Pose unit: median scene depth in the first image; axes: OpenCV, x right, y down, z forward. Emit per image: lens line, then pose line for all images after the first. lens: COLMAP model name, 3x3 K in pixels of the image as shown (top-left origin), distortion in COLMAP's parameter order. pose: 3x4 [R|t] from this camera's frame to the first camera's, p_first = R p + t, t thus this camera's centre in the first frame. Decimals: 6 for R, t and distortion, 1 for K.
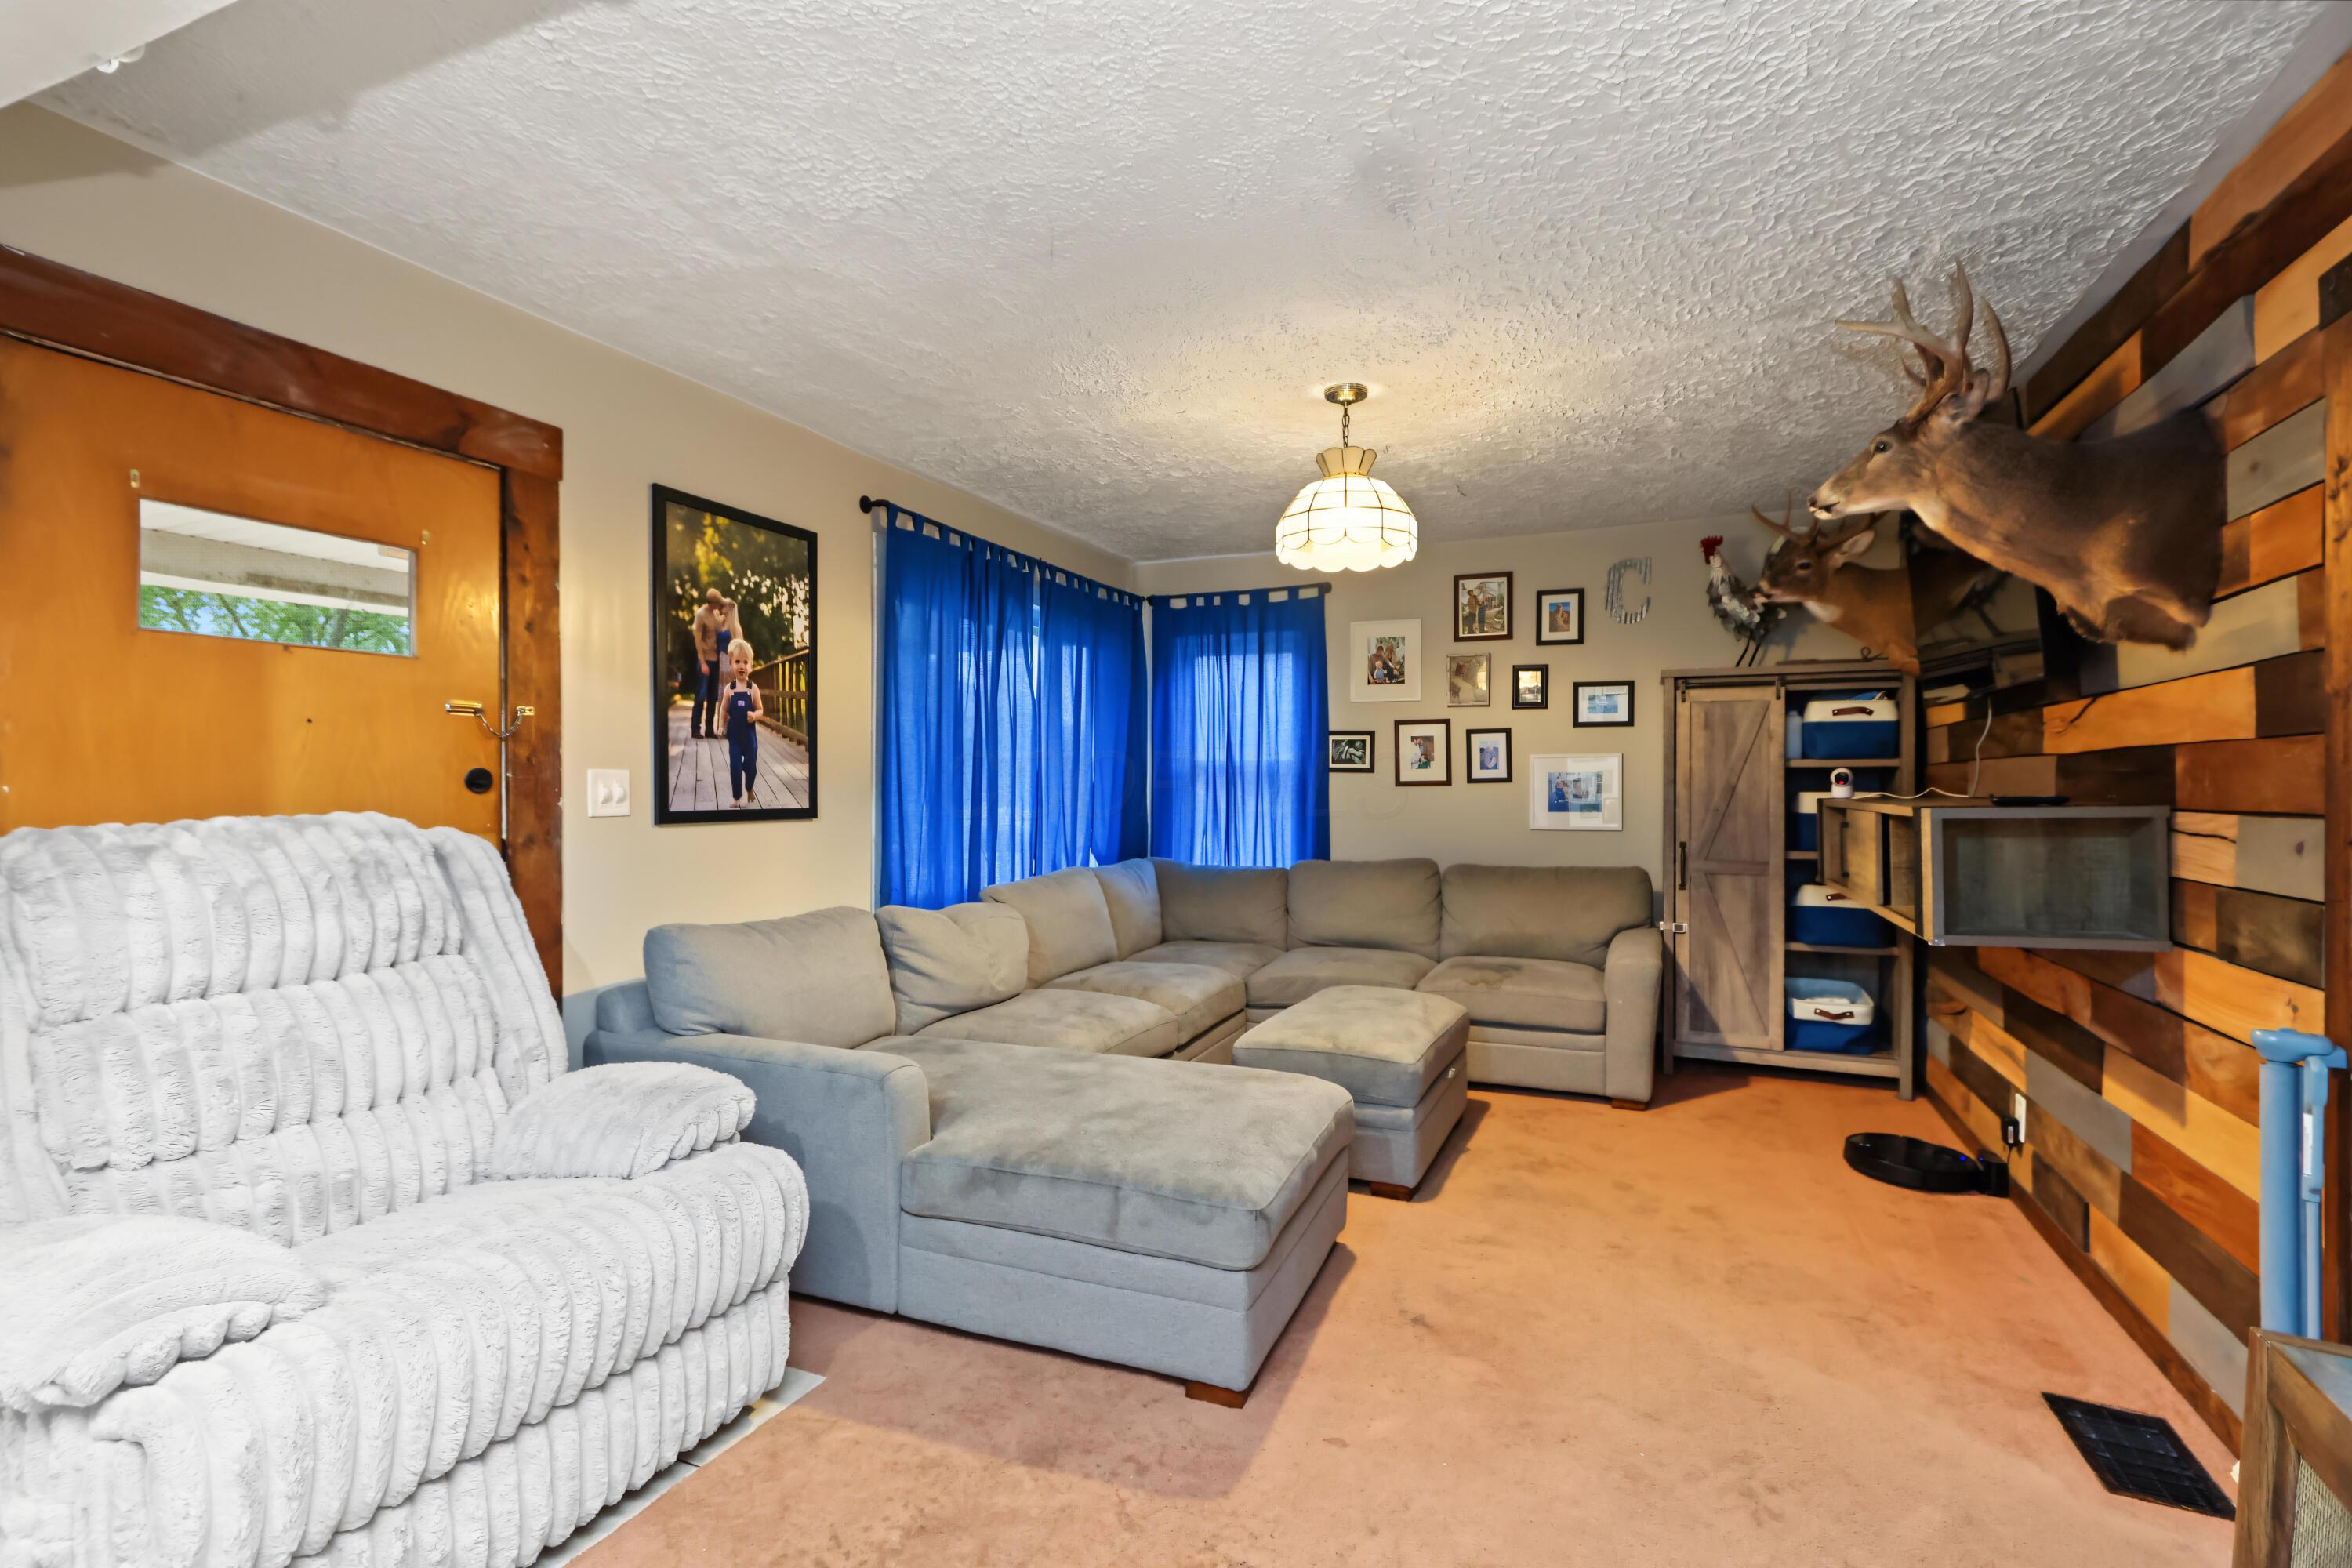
lens RADIAL K [[1087.2, 0, 1176.0], [0, 1087.2, 784.0], [0, 0, 1]] dist [0.011438, -0.000008]
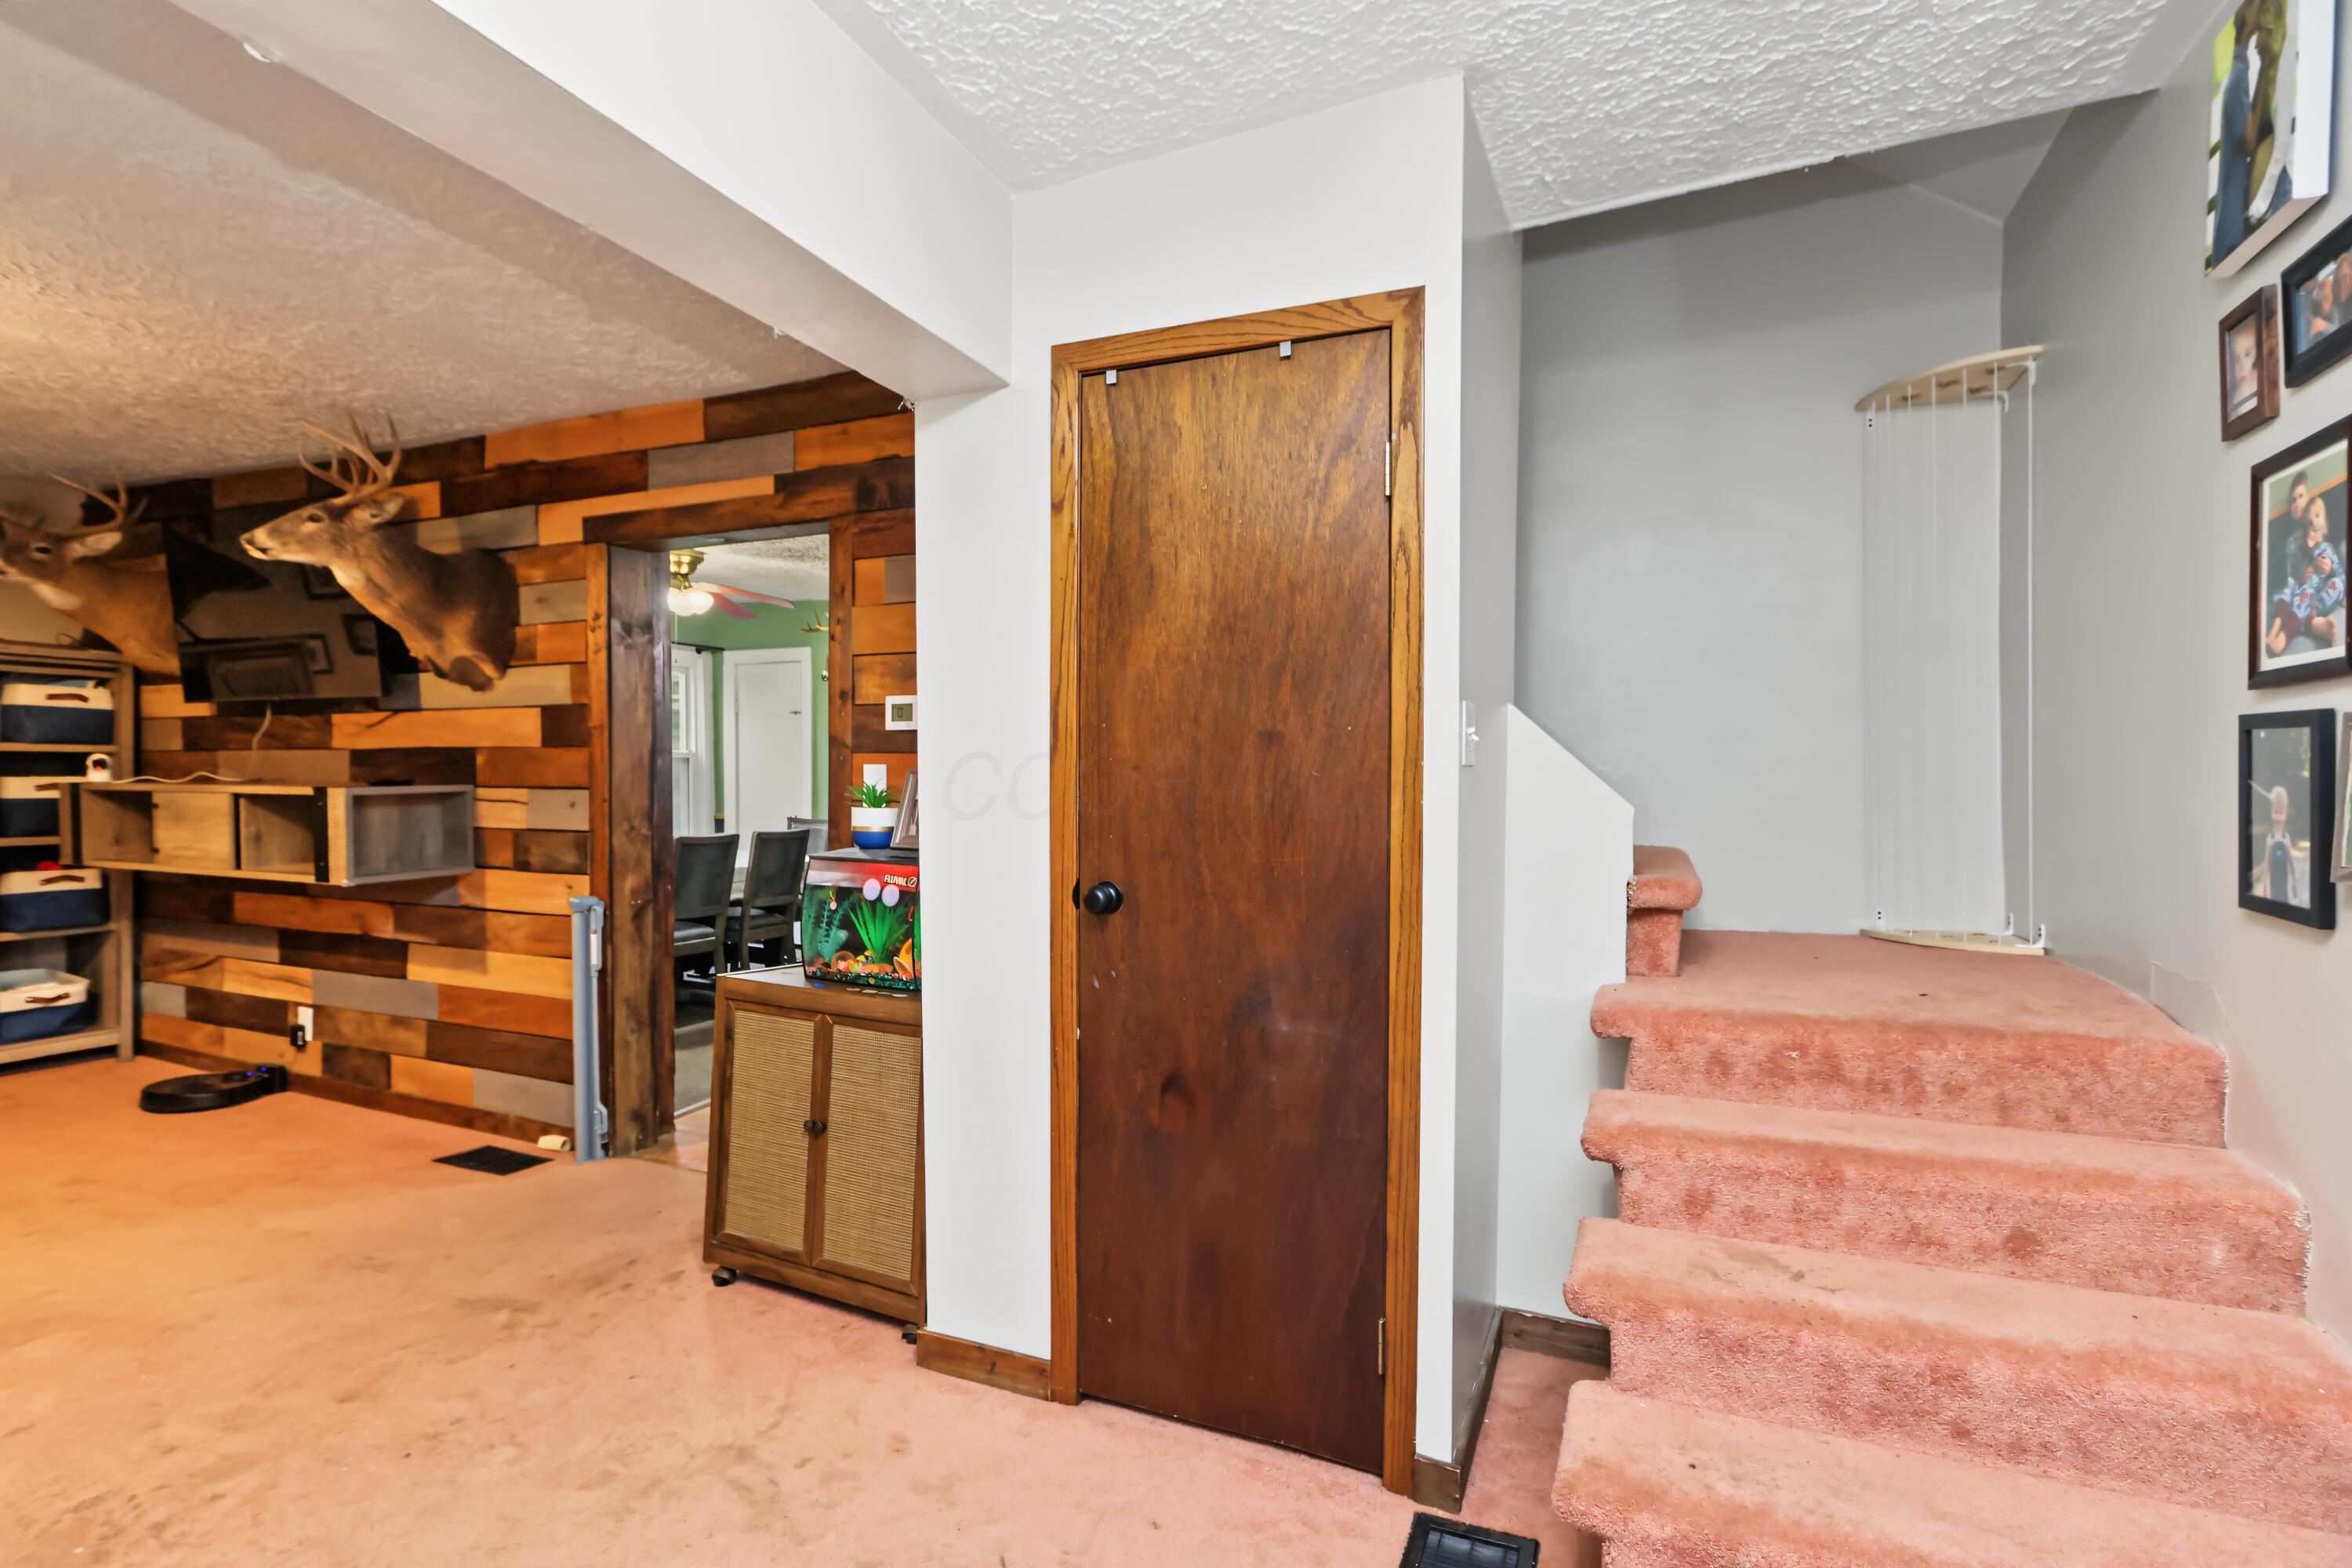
lens RADIAL K [[1126.8, 0, 1176.4], [0, 1126.8, 796.9], [0, 0, 1]] dist [-0.004326, -0.000270]
pose [[-0.009687, -0.021887, 0.999714, -0.780947], [-0.005974, 0.999744, 0.021830, -0.004537], [-0.999935, -0.005760, -0.009815, -0.041707]]
